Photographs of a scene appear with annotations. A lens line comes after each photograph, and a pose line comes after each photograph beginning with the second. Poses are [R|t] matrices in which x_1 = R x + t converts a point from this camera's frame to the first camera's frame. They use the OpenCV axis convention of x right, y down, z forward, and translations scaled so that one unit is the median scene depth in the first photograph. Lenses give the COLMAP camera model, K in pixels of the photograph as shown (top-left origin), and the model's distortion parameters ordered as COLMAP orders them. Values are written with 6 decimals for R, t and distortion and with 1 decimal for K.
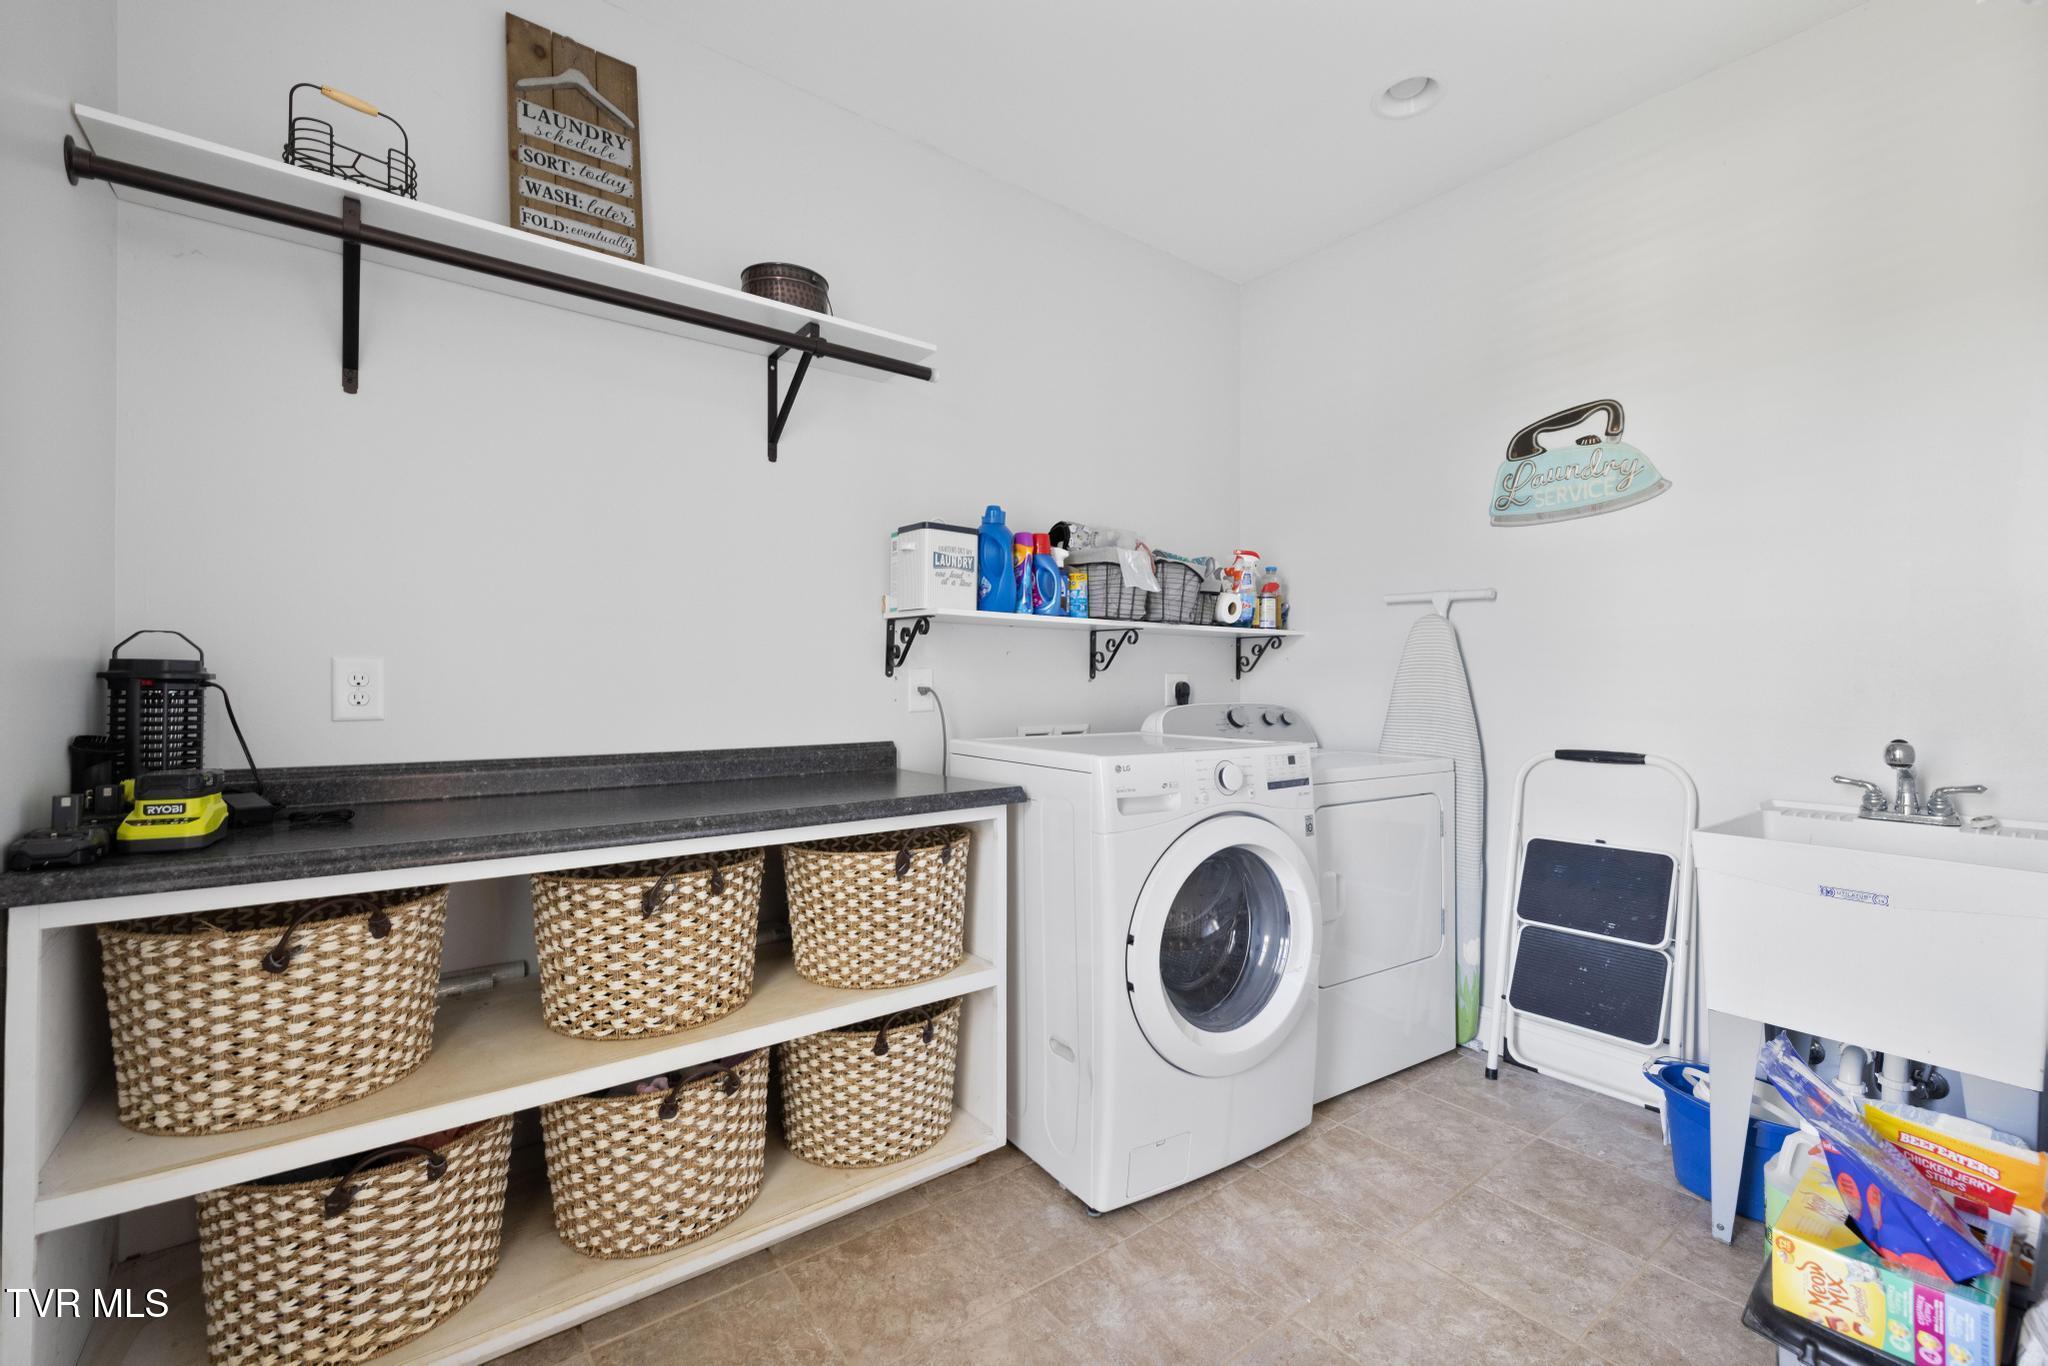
lens RADIAL K [[874.3, 0, 1032.2], [0, 874.3, 685.8], [0, 0, 1]] dist [-0.001500, 0.001588]
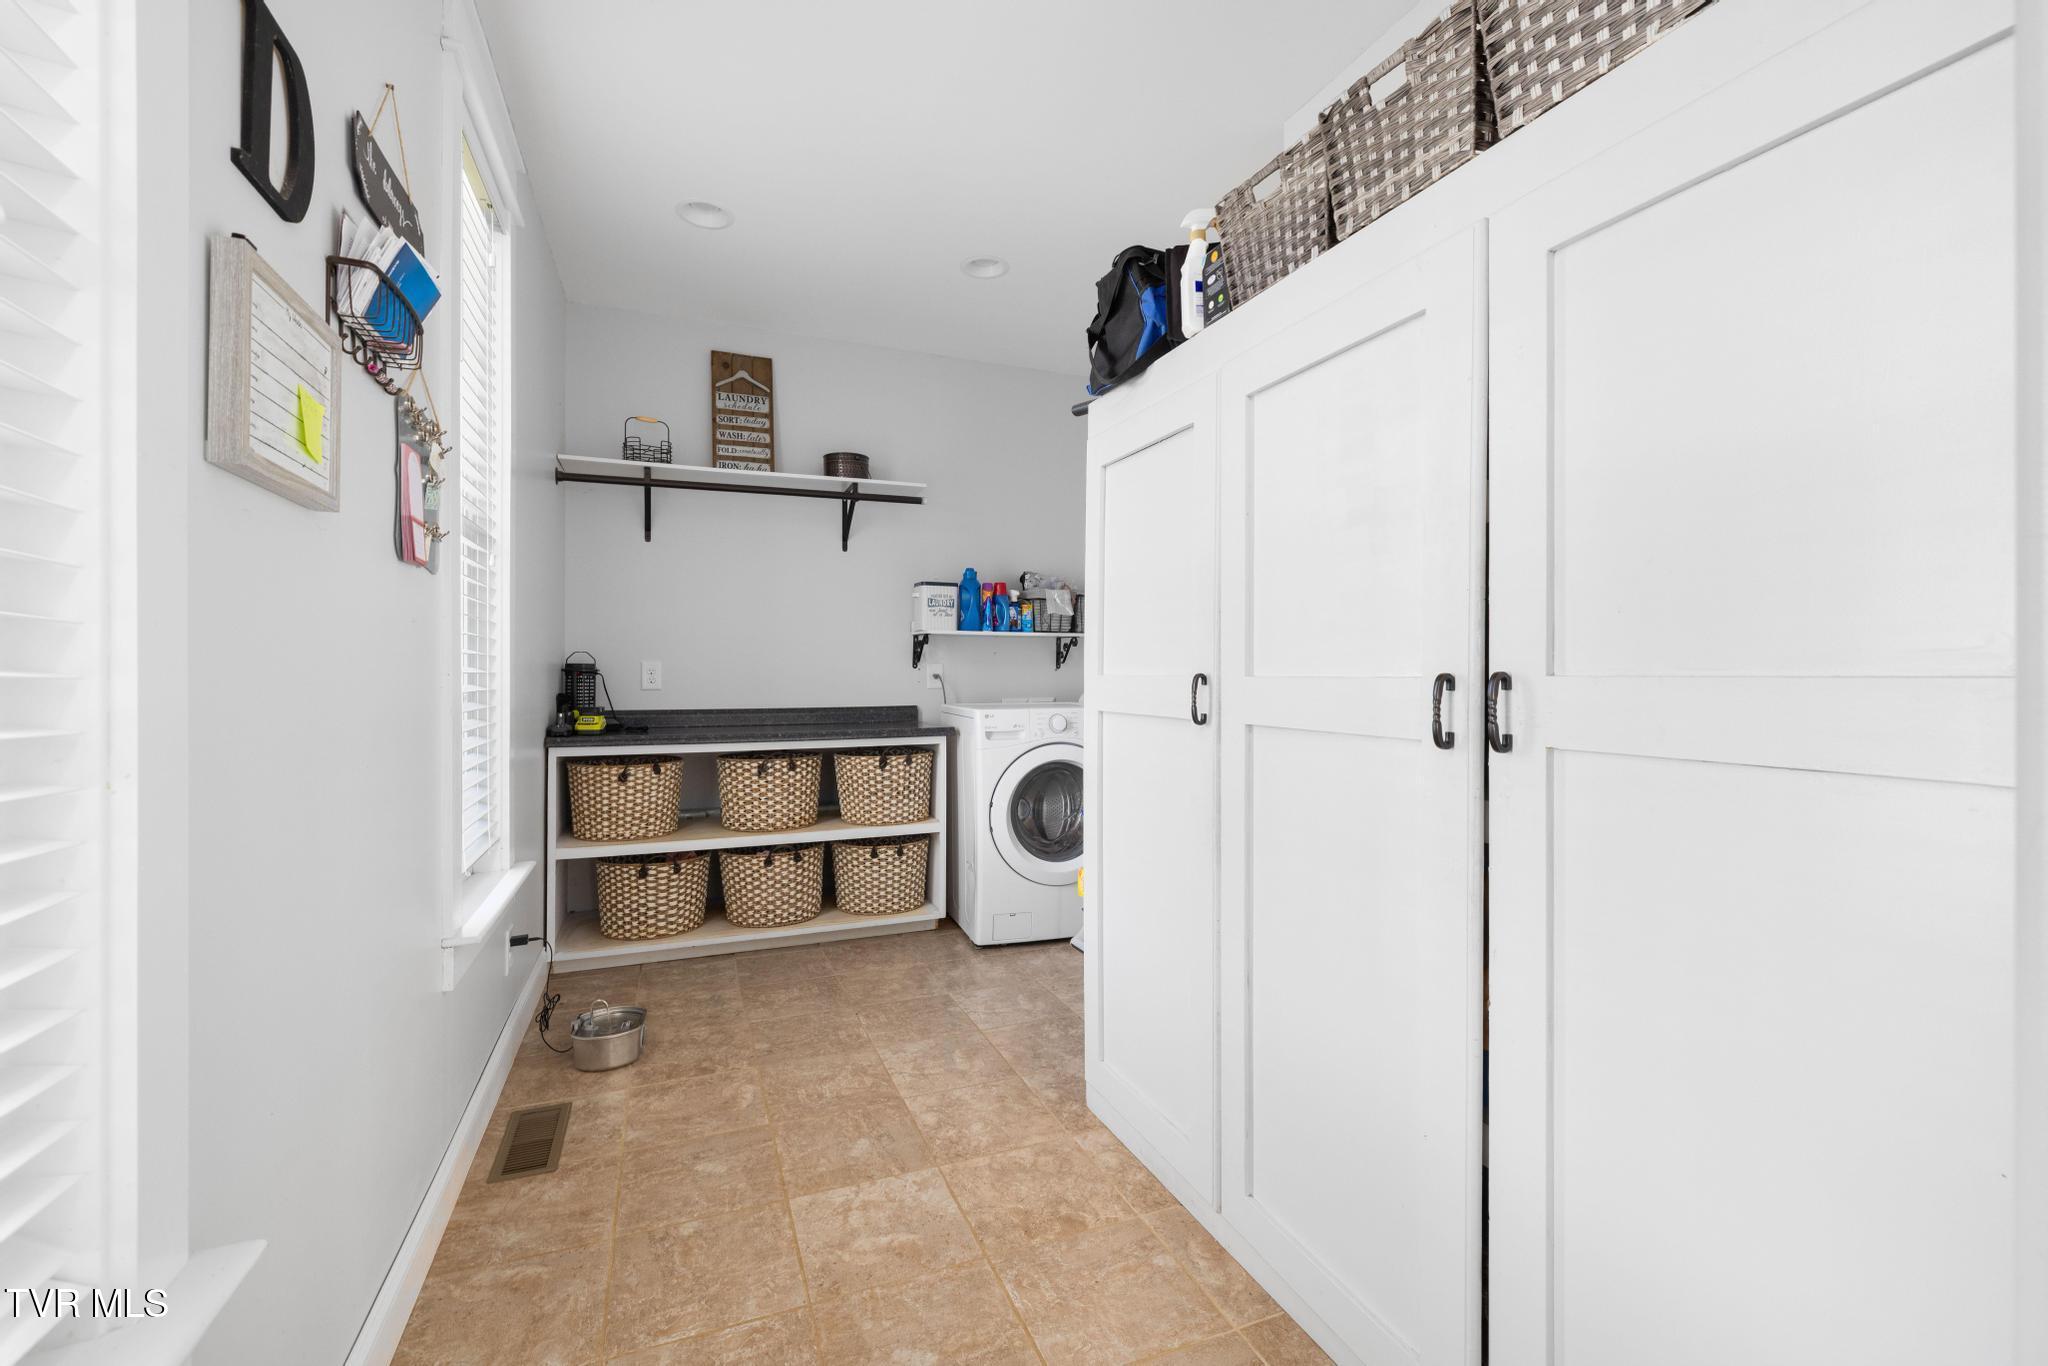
lens RADIAL K [[874.3, 0, 1017.9], [0, 874.3, 675.9], [0, 0, 1]] dist [-0.001500, 0.001588]
pose [[0.962587, -0.001756, -0.270965, 0.728854], [0.002224, 0.999997, 0.001420, 0.003588], [0.270962, -0.001969, 0.962588, -0.887010]]
